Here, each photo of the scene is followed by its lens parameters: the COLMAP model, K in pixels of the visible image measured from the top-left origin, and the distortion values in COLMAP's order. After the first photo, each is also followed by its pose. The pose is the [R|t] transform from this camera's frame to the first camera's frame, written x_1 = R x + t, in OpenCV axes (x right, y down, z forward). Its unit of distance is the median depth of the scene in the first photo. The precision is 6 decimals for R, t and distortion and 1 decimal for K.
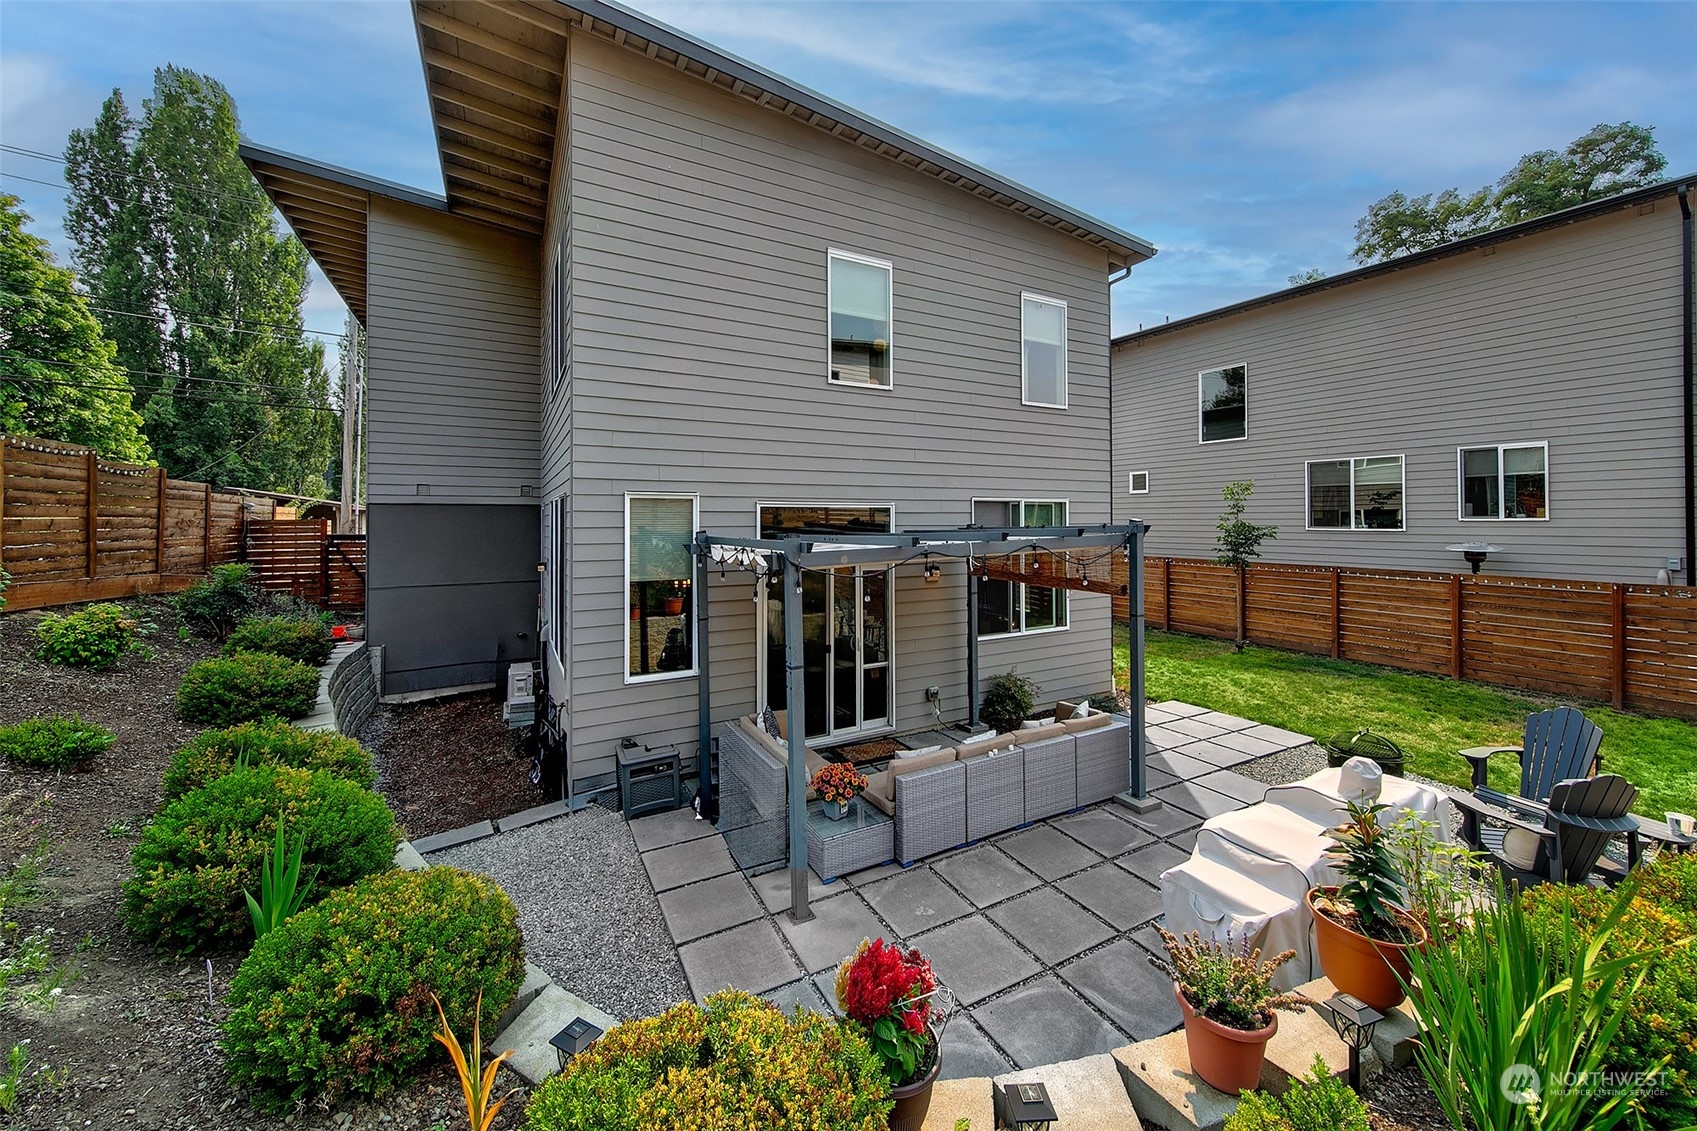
lens RADIAL K [[593.5, 0, 848.1], [0, 593.5, 523.7], [0, 0, 1]] dist [0.001289, 0.000031]
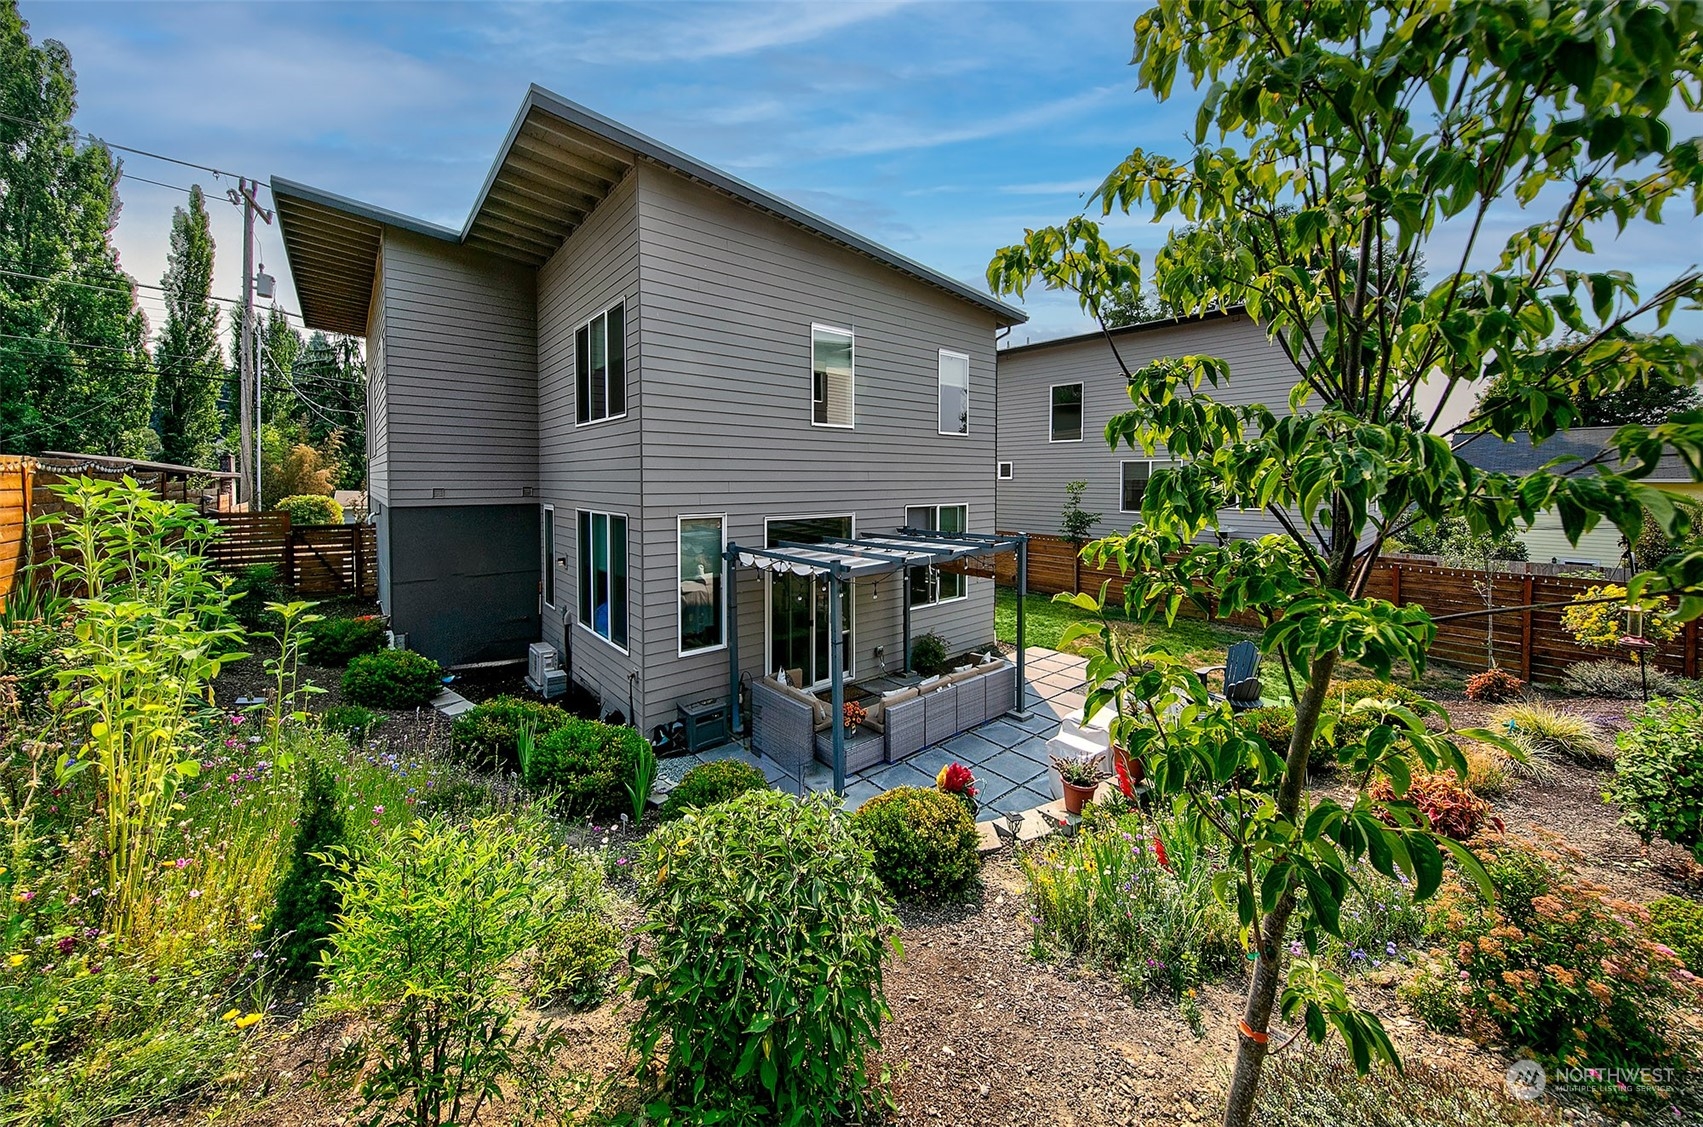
lens RADIAL K [[595.4, 0, 855.1], [0, 595.4, 482.9], [0, 0, 1]] dist [0.000160, 0.000086]
pose [[0.972554, 0.013898, 0.232261, -0.271708], [-0.017182, 0.999779, 0.012121, -0.135970], [-0.232042, -0.015779, 0.972578, -0.366505]]
